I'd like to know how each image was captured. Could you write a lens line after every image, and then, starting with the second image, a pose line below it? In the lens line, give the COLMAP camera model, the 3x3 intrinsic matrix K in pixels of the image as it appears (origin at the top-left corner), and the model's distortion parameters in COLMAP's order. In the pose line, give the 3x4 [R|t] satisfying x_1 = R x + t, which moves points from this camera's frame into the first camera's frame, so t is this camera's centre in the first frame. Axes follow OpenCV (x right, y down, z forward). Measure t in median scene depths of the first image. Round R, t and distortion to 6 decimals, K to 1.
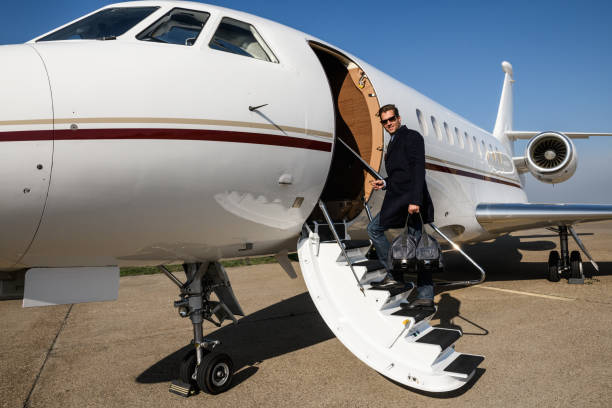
lens RADIAL K [[433.0, 0, 306.0], [0, 433.0, 204.0], [0, 0, 1]] dist [-0.041200, -0.006317]
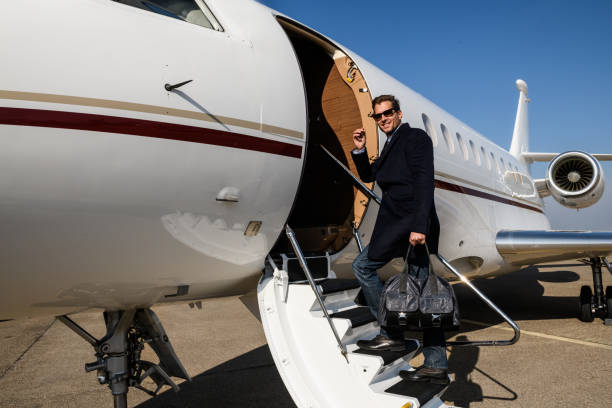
lens RADIAL K [[433.0, 0, 306.0], [0, 433.0, 204.0], [0, 0, 1]] dist [-0.041200, -0.006317]
pose [[0.999703, 0.004456, -0.023962, 0.068786], [-0.005887, 0.998183, -0.059973, -0.001140], [0.023652, 0.060097, 0.997912, 0.234337]]
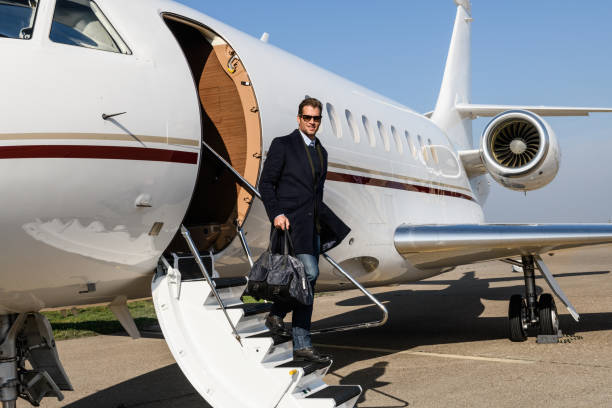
lens RADIAL K [[860.2, 0, 306.0], [0, 860.2, 204.0], [0, 0, 1]] dist [0.135477, 0.016325]
pose [[0.972774, -0.009447, 0.231565, -0.093089], [0.015782, 0.999550, -0.025520, -0.003579], [-0.231219, 0.028480, 0.972485, -0.469778]]
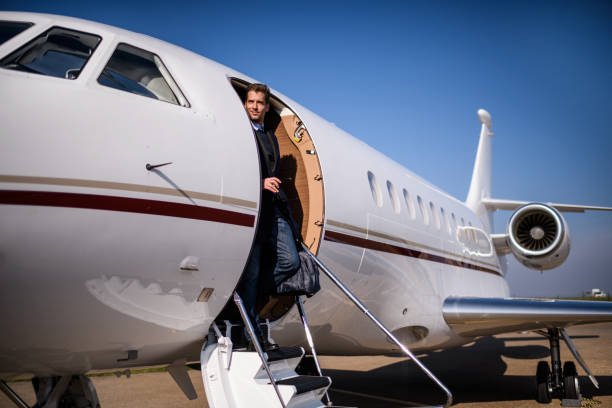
lens RADIAL K [[612.8, 0, 306.0], [0, 612.8, 204.0], [0, 0, 1]] dist [-0.103978, 0.133849]
pose [[0.987902, 0.052106, 0.146066, -0.007136], [-0.032417, 0.990441, -0.134073, -0.018339], [-0.151656, 0.127716, 0.980147, -0.037581]]
